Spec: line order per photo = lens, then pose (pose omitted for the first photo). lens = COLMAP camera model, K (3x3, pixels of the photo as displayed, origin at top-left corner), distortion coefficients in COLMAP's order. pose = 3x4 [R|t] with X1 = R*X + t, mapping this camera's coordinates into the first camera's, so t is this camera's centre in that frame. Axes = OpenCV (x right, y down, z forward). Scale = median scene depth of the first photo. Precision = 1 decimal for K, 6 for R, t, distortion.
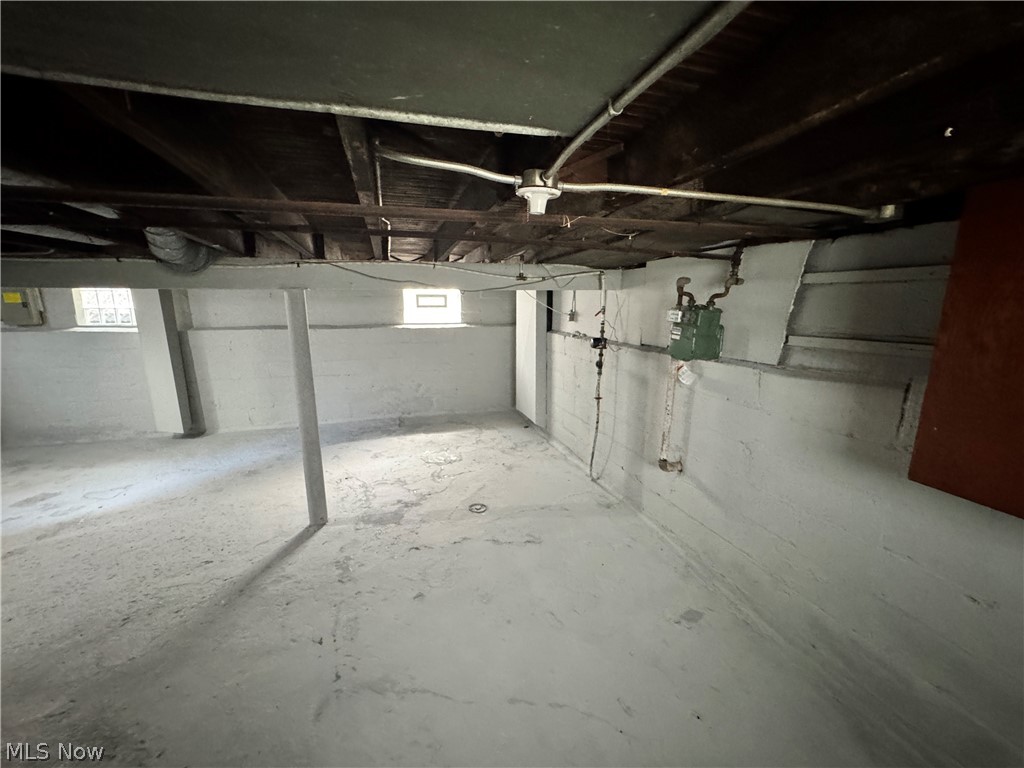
lens RADIAL K [[407.2, 0, 508.2], [0, 407.2, 387.3], [0, 0, 1]] dist [0.001542, 0.000181]
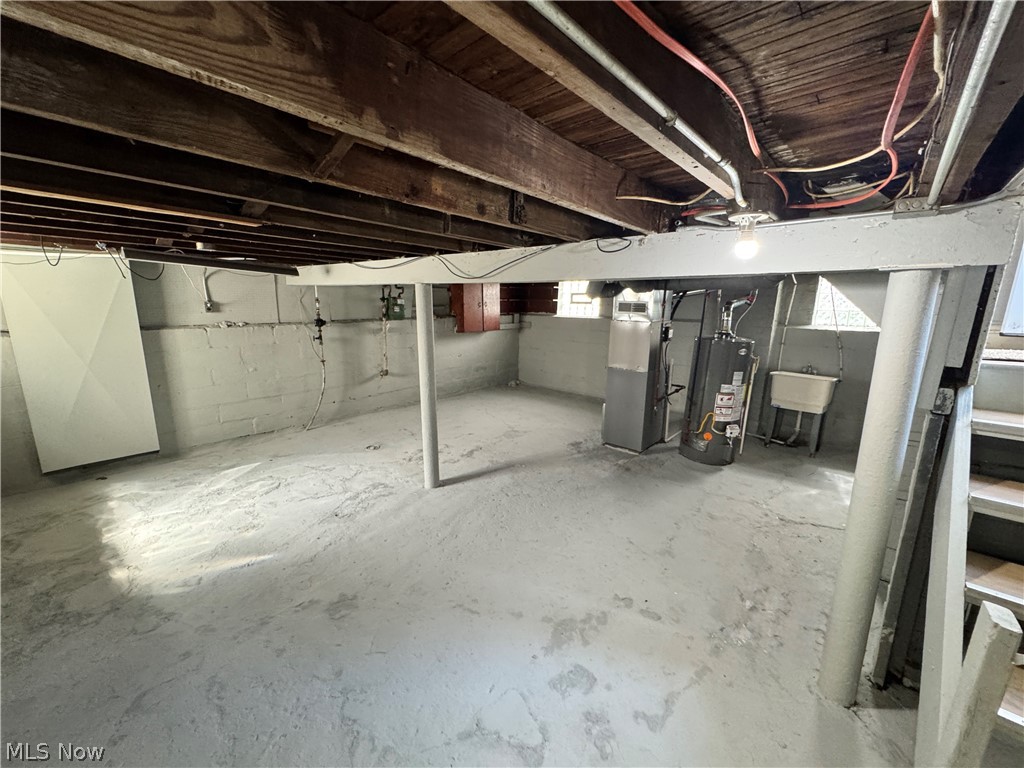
lens RADIAL K [[407.2, 0, 509.6], [0, 407.2, 382.5], [0, 0, 1]] dist [0.001542, 0.000181]
pose [[-0.525566, -0.185526, 0.830277, -1.242171], [0.159517, 0.937134, 0.310378, -0.225503], [-0.835664, 0.295568, -0.462931, 1.052861]]
